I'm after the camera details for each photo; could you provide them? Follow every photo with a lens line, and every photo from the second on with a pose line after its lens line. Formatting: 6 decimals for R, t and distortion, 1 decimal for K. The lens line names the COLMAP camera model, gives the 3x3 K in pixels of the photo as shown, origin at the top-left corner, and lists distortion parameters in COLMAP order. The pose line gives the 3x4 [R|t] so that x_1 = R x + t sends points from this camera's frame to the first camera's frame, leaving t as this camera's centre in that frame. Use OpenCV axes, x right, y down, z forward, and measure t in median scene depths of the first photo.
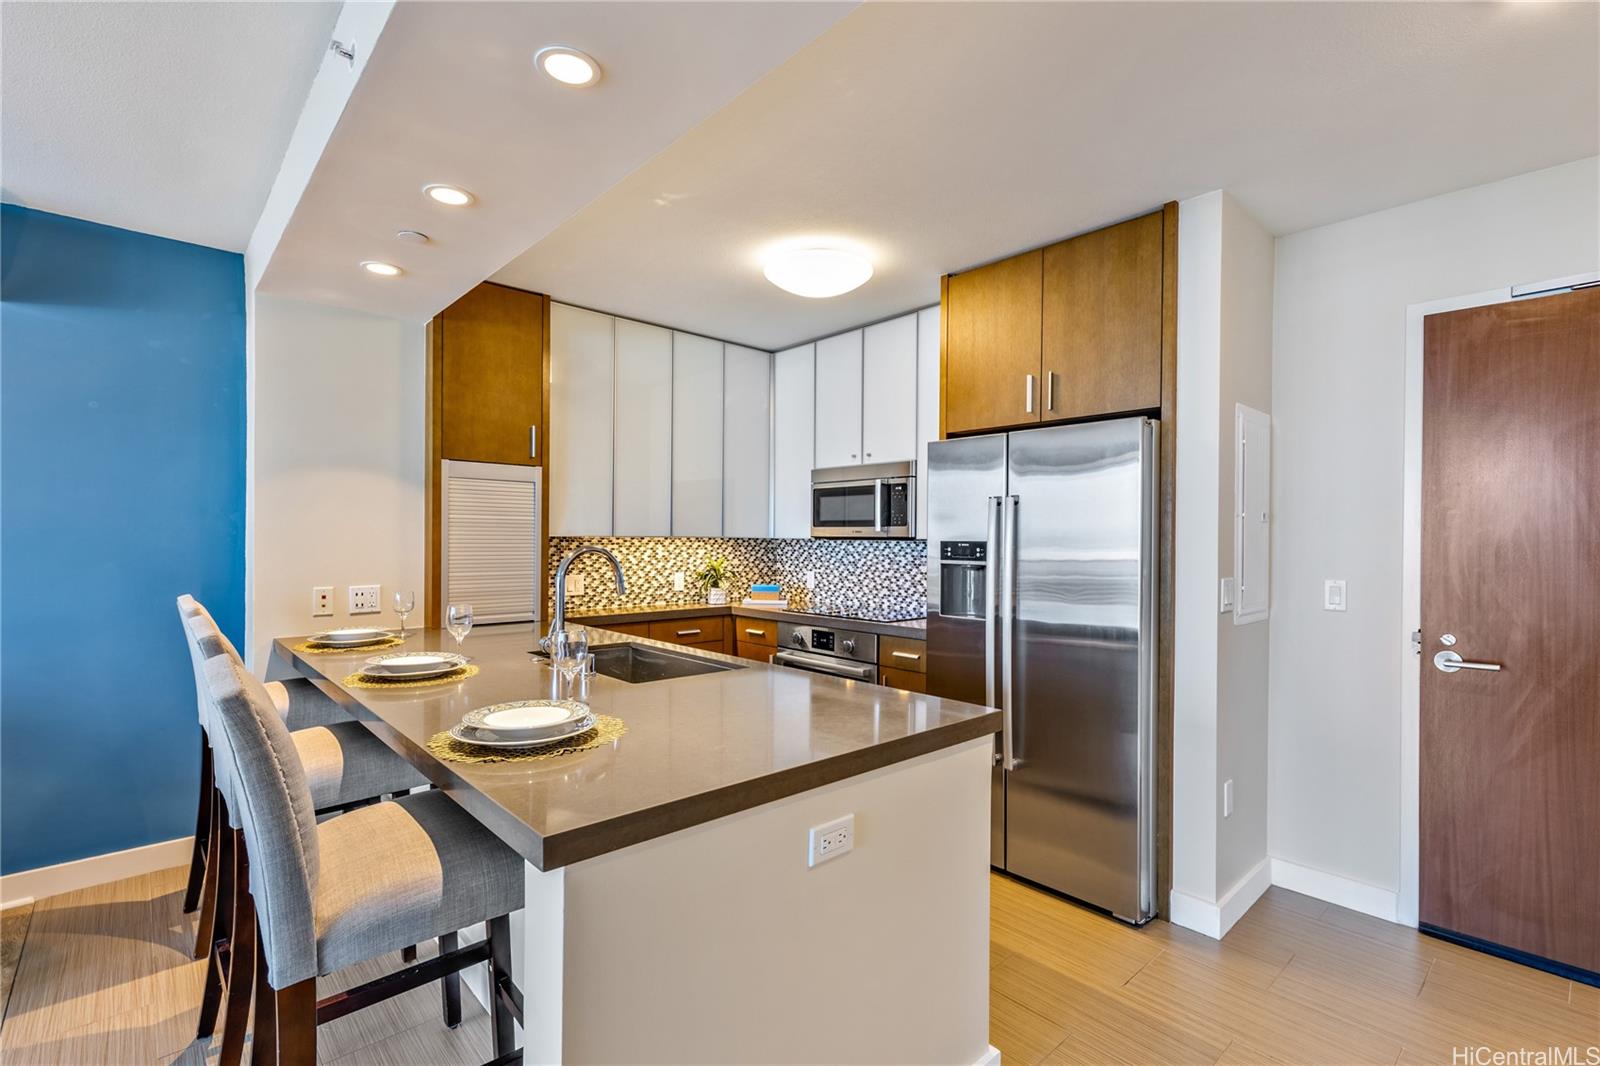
lens RADIAL K [[710.4, 0, 816.1], [0, 710.4, 537.9], [0, 0, 1]] dist [0.002505, 0.000355]
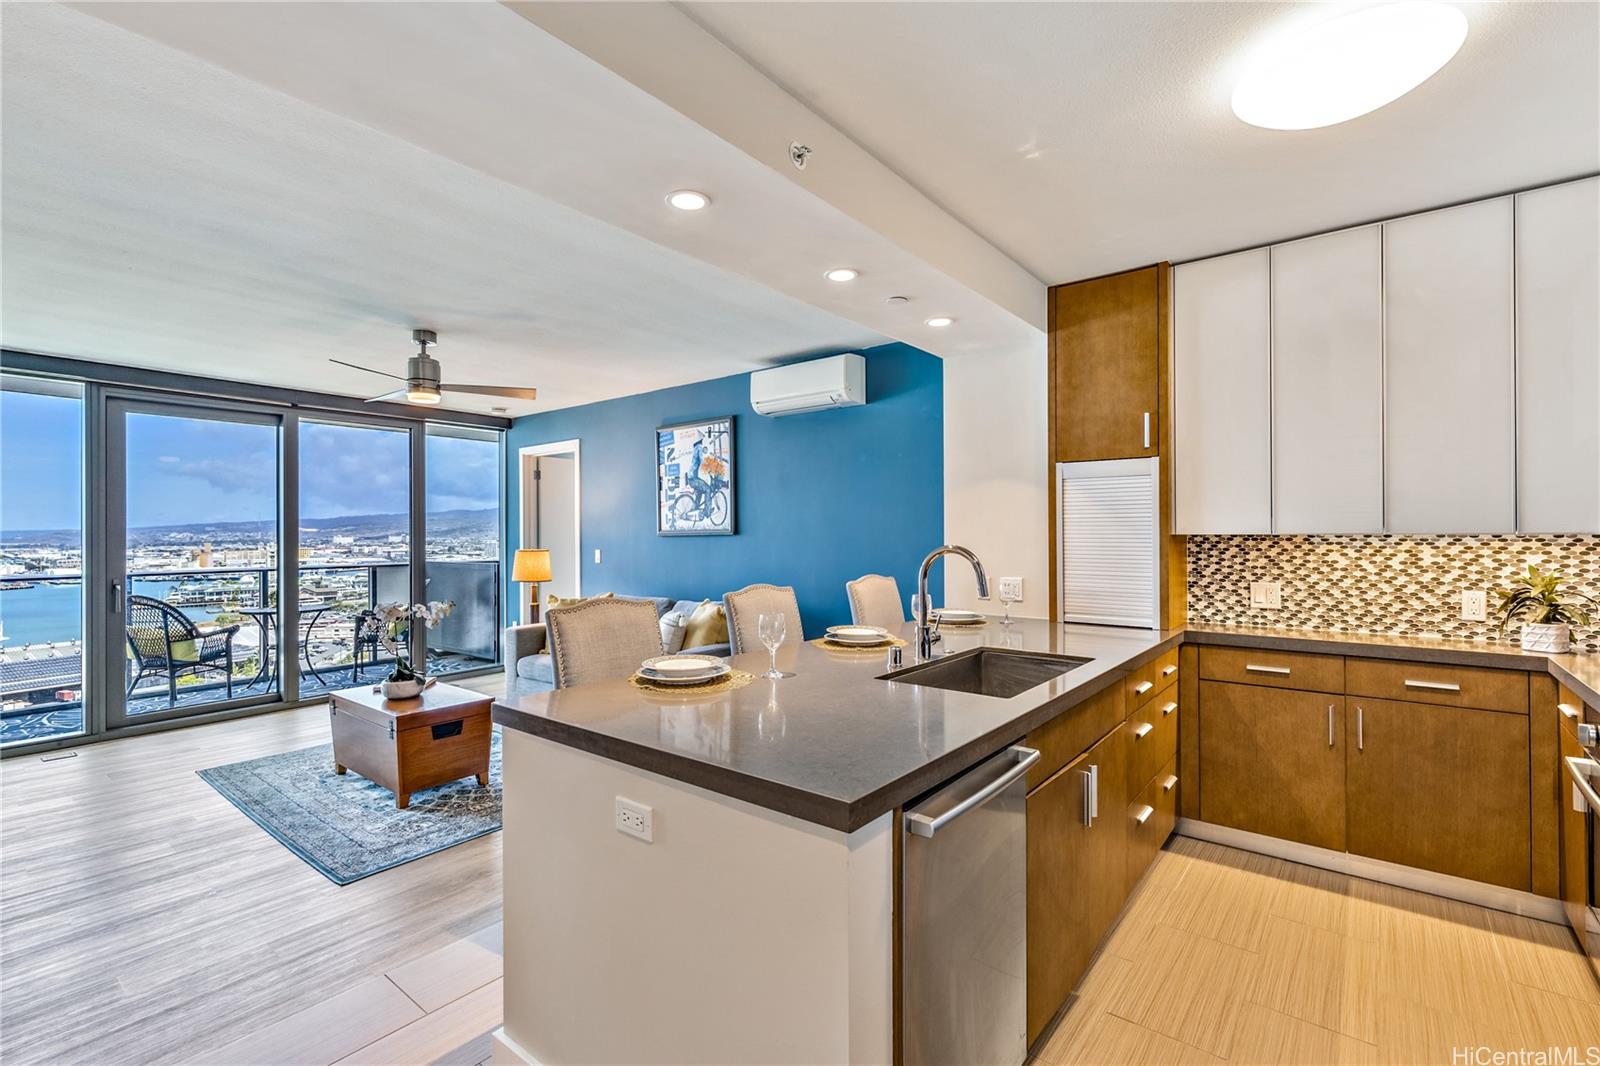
lens RADIAL K [[728.5, 0, 804.0], [0, 728.5, 526.7], [0, 0, 1]] dist [-0.000448, 0.000515]
pose [[0.143072, -0.016734, -0.989571, 0.378779], [0.004515, 0.999858, -0.016255, 0.000554], [0.989702, -0.002143, 0.143127, 0.358112]]
